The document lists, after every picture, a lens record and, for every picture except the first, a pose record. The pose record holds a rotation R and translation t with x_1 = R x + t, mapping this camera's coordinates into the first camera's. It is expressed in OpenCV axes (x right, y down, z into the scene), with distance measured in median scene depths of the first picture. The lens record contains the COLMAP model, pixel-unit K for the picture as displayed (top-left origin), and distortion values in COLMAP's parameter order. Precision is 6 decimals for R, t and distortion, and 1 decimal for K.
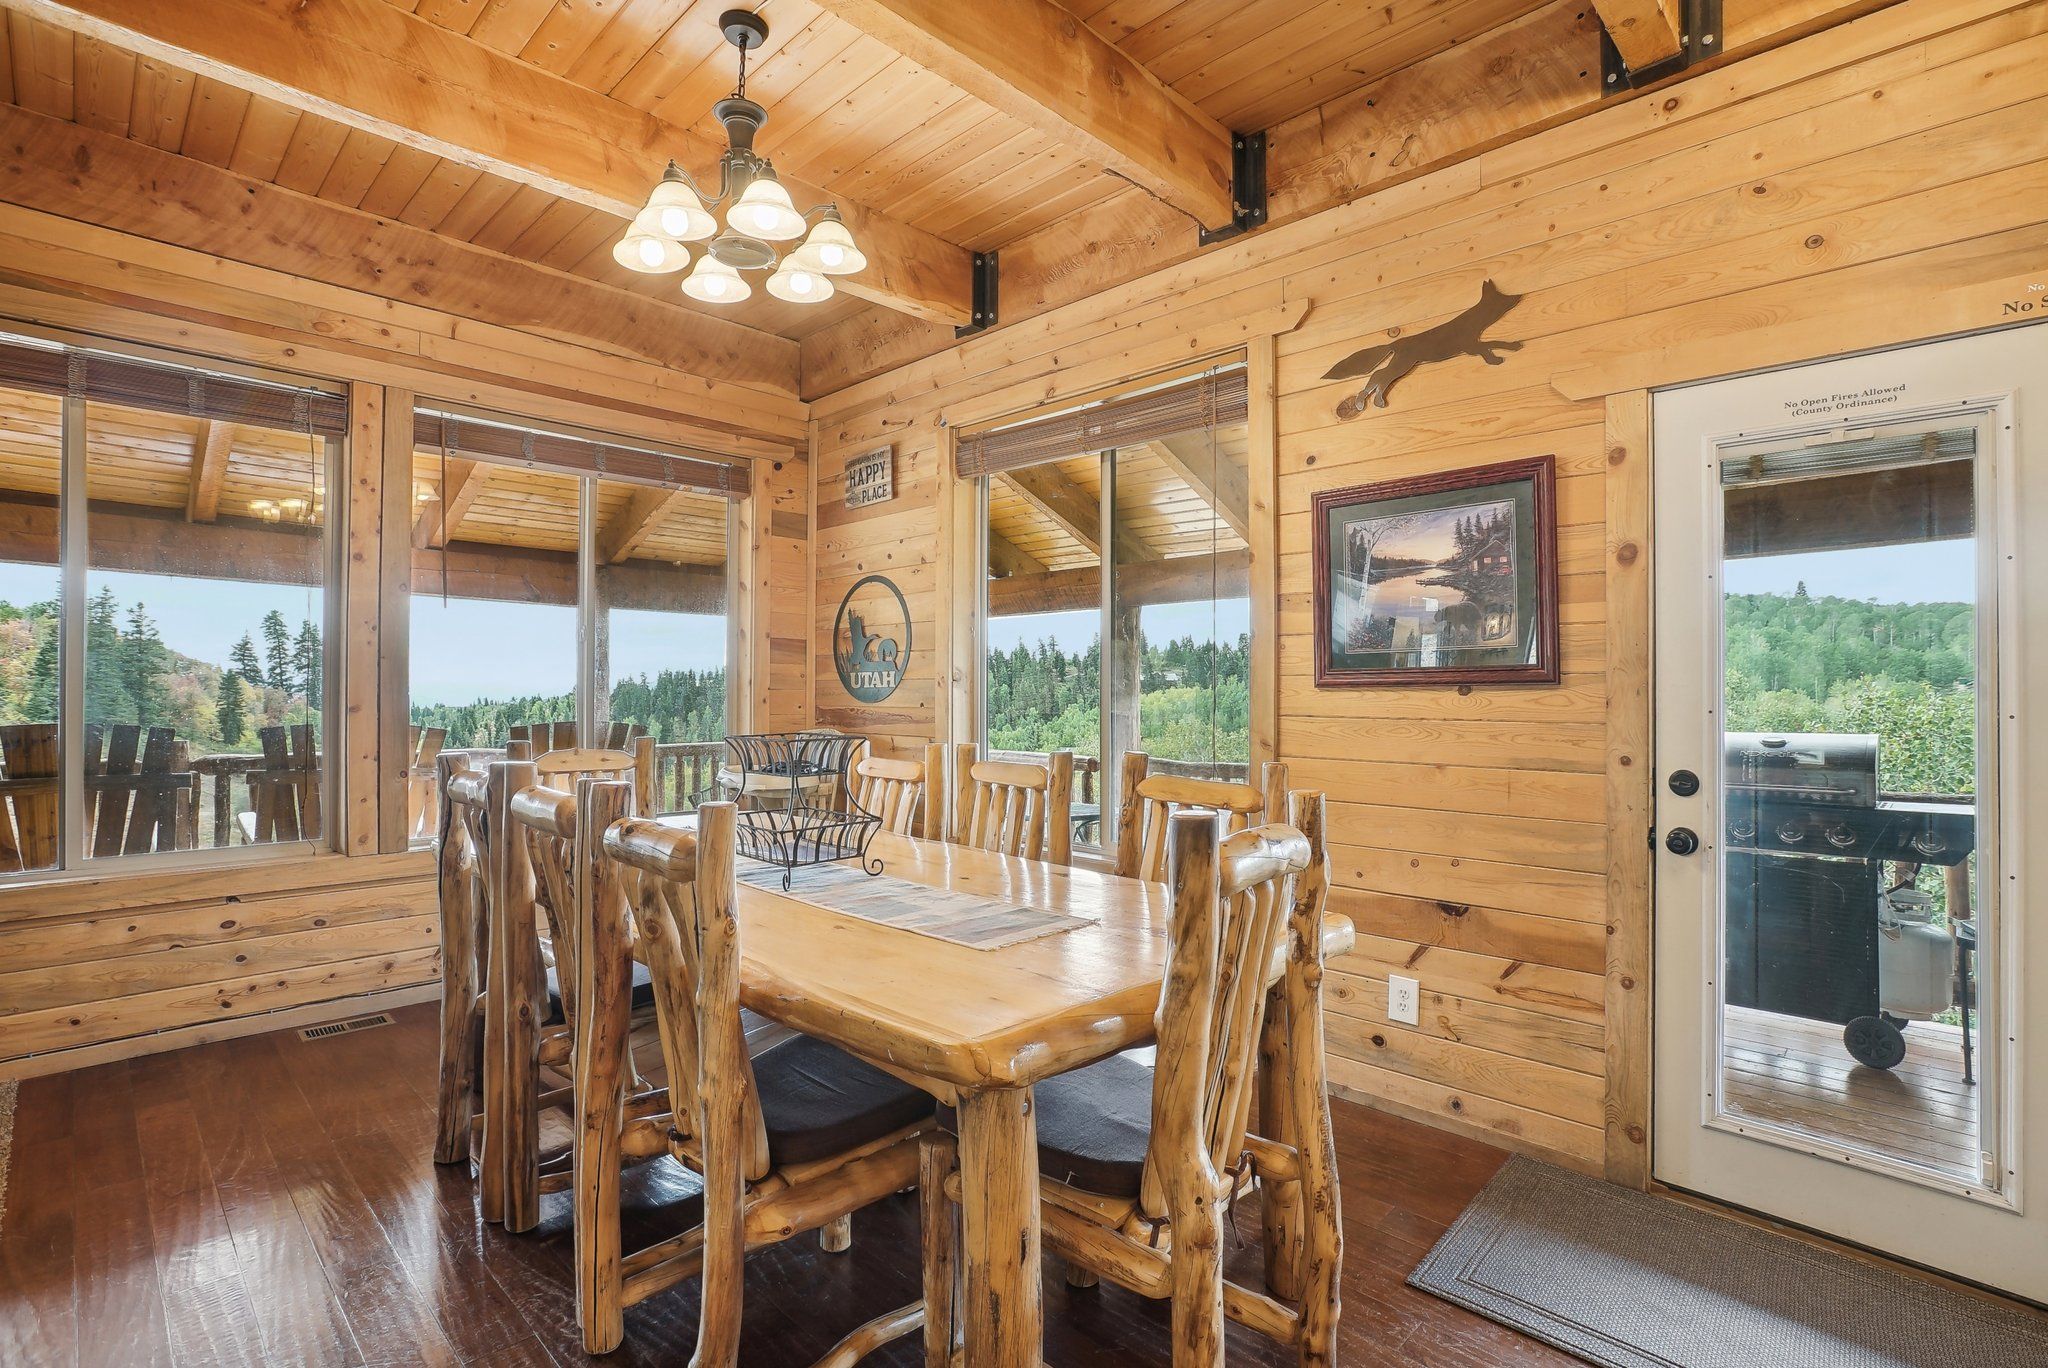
lens RADIAL K [[966.6, 0, 1022.8], [0, 966.6, 683.7], [0, 0, 1]] dist [-0.017621, 0.003243]
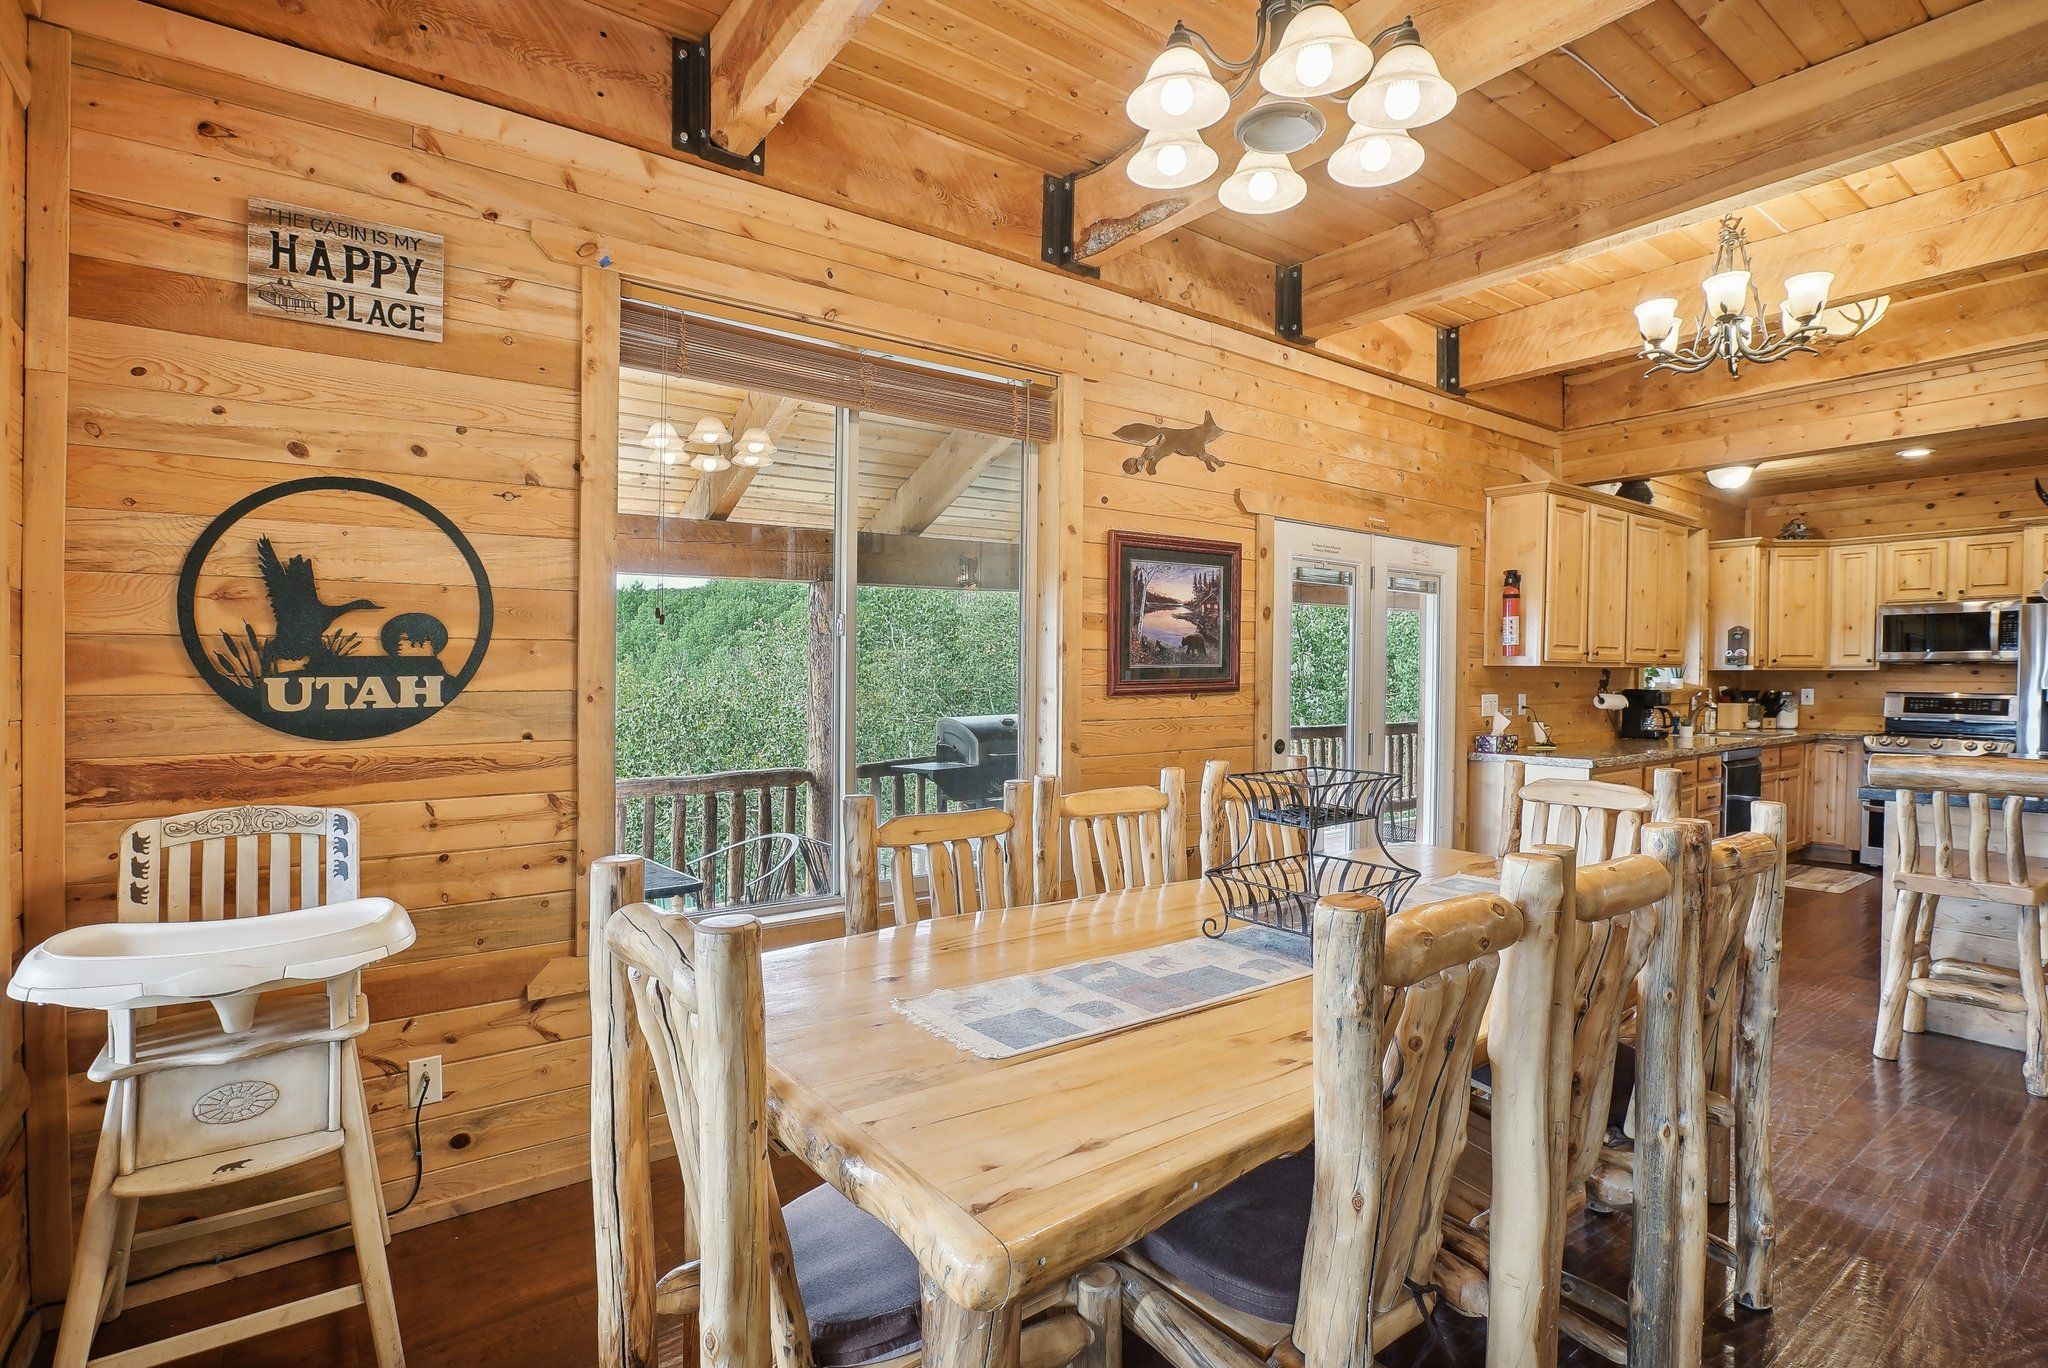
lens RADIAL K [[966.6, 0, 1026.7], [0, 966.6, 676.3], [0, 0, 1]] dist [-0.017621, 0.003243]
pose [[0.171027, -0.011768, 0.985196, -0.878826], [-0.010486, 0.999850, 0.013763, -0.034703], [-0.985210, -0.012685, 0.170878, 0.900278]]
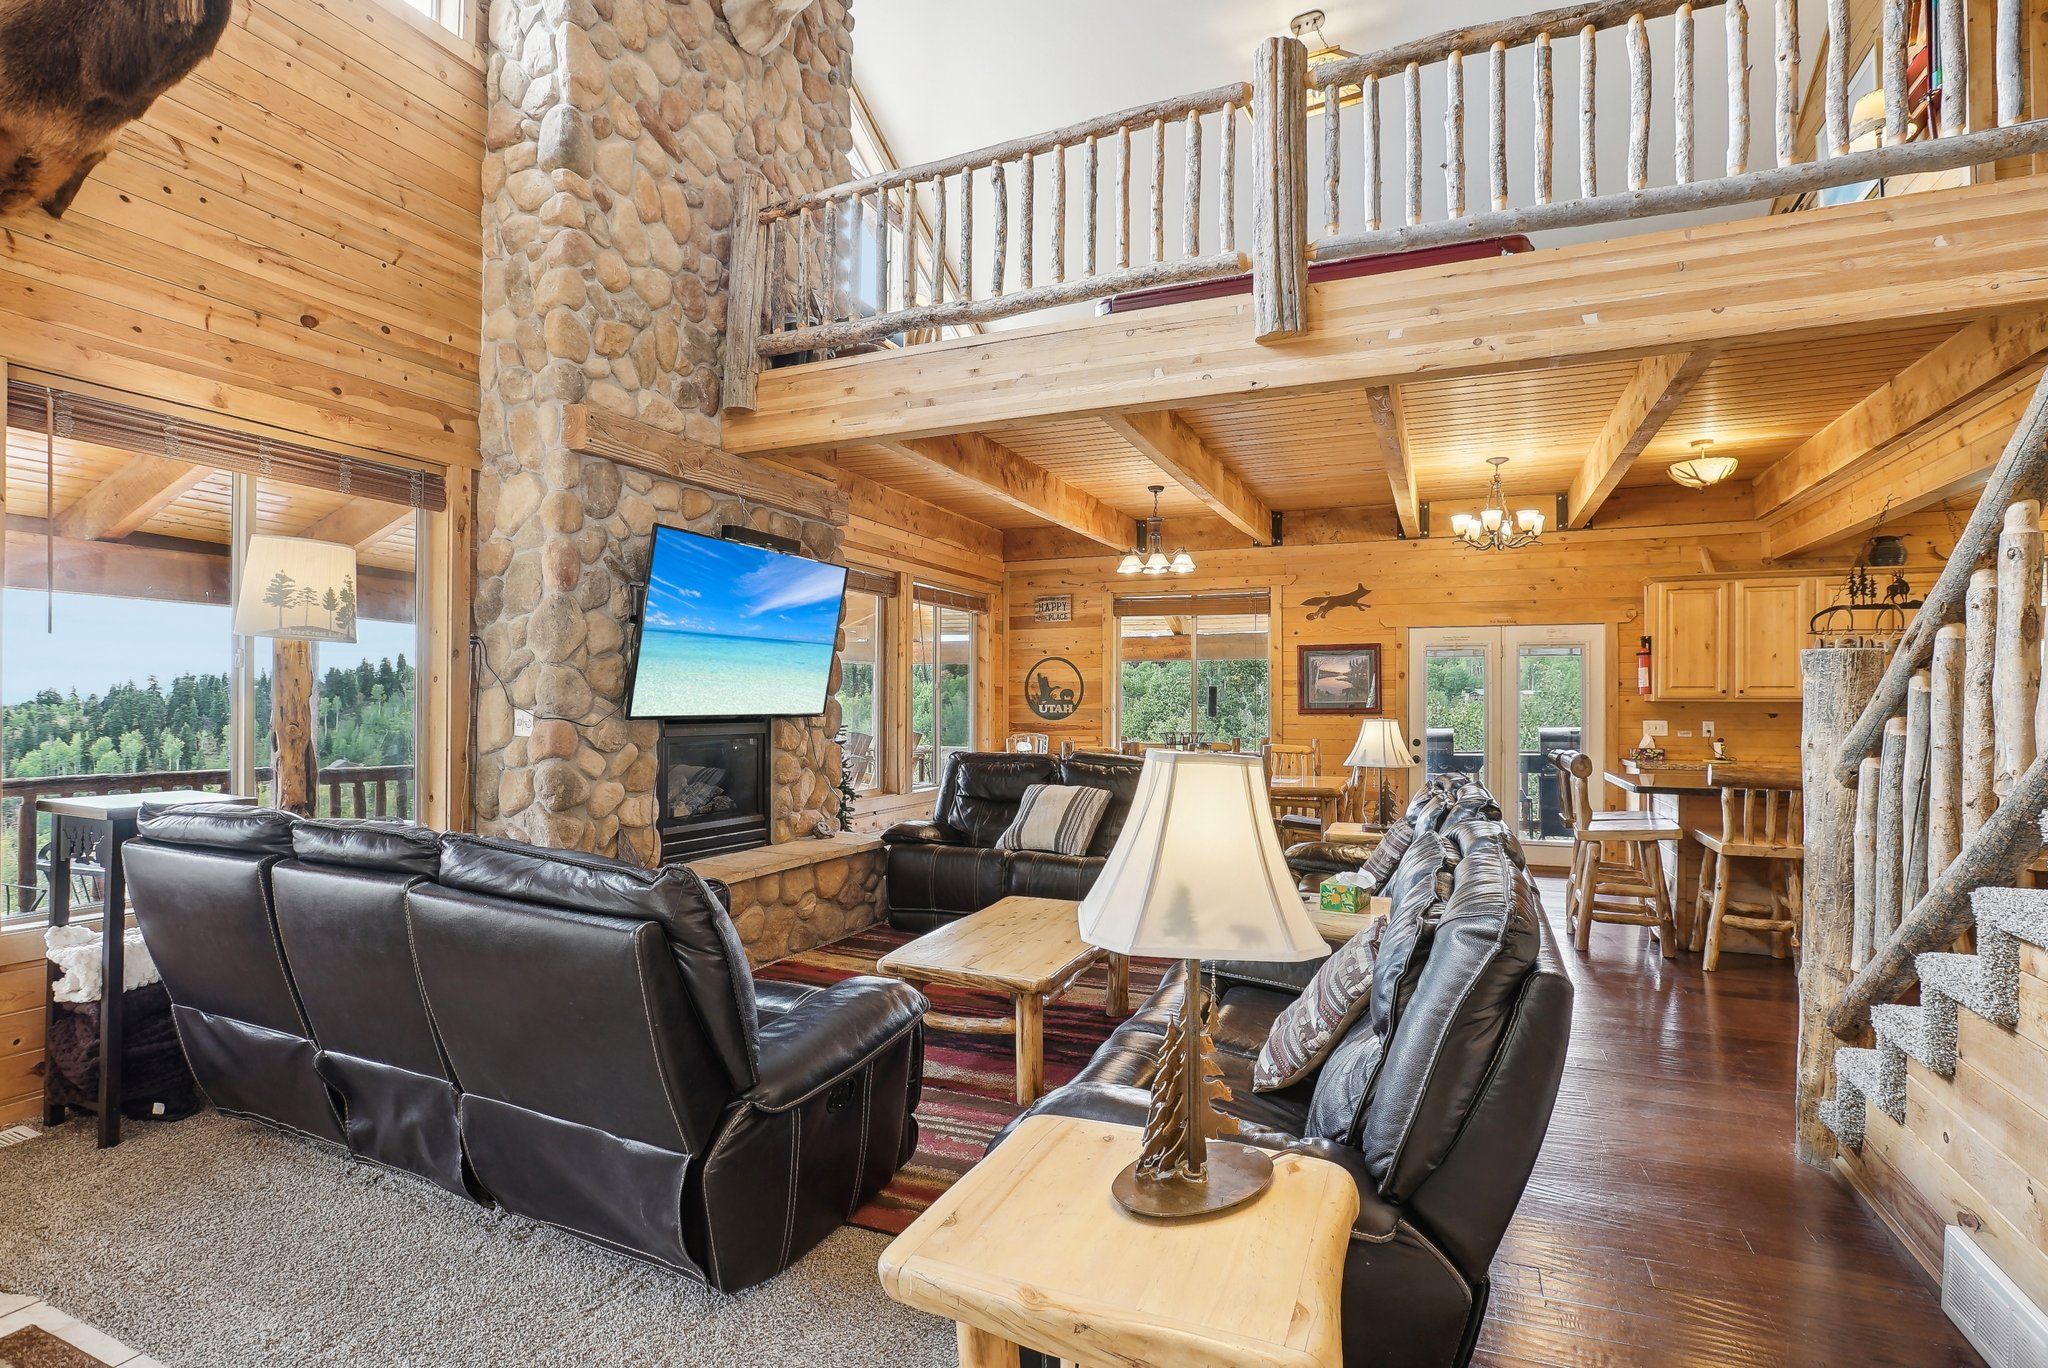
lens RADIAL K [[966.6, 0, 1030.7], [0, 966.6, 694.7], [0, 0, 1]] dist [-0.017621, 0.003243]
pose [[0.930864, 0.001735, 0.365362, -1.448401], [-0.002860, 0.999993, 0.002540, -0.058203], [-0.365355, -0.003409, 0.930862, -1.330703]]
